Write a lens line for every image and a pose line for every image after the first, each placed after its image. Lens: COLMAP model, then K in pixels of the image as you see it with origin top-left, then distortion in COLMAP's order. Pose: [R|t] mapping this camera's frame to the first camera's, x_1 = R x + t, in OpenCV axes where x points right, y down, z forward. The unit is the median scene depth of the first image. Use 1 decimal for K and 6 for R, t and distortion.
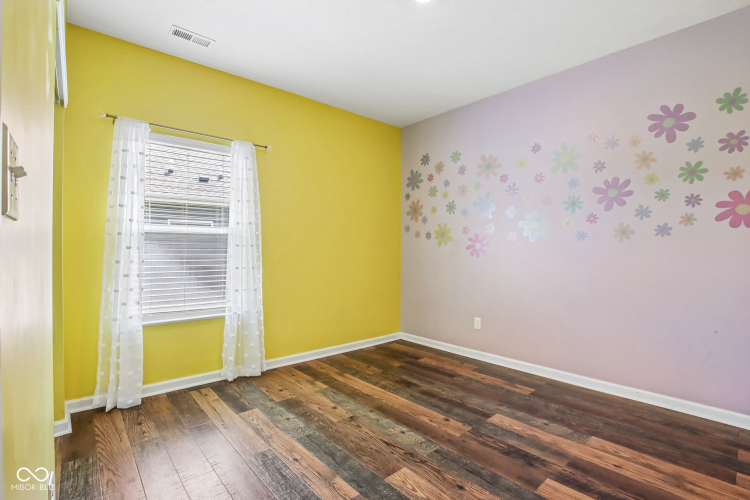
lens RADIAL K [[353.6, 0, 367.6], [0, 353.6, 247.9], [0, 0, 1]] dist [-0.026253, 0.000015]
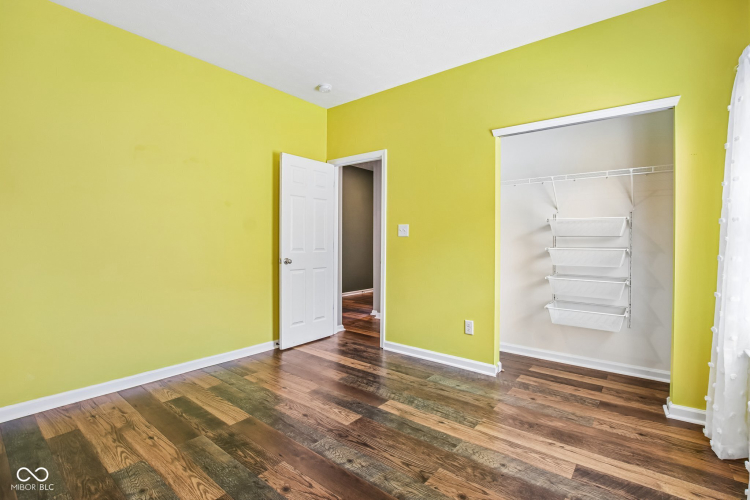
lens RADIAL K [[353.6, 0, 367.6], [0, 353.6, 247.9], [0, 0, 1]] dist [-0.026253, 0.000015]
pose [[-0.985044, -0.003380, -0.172268, 0.214244], [-0.005212, 0.999935, 0.010181, 0.020673], [0.172222, 0.010926, -0.984998, 1.912953]]
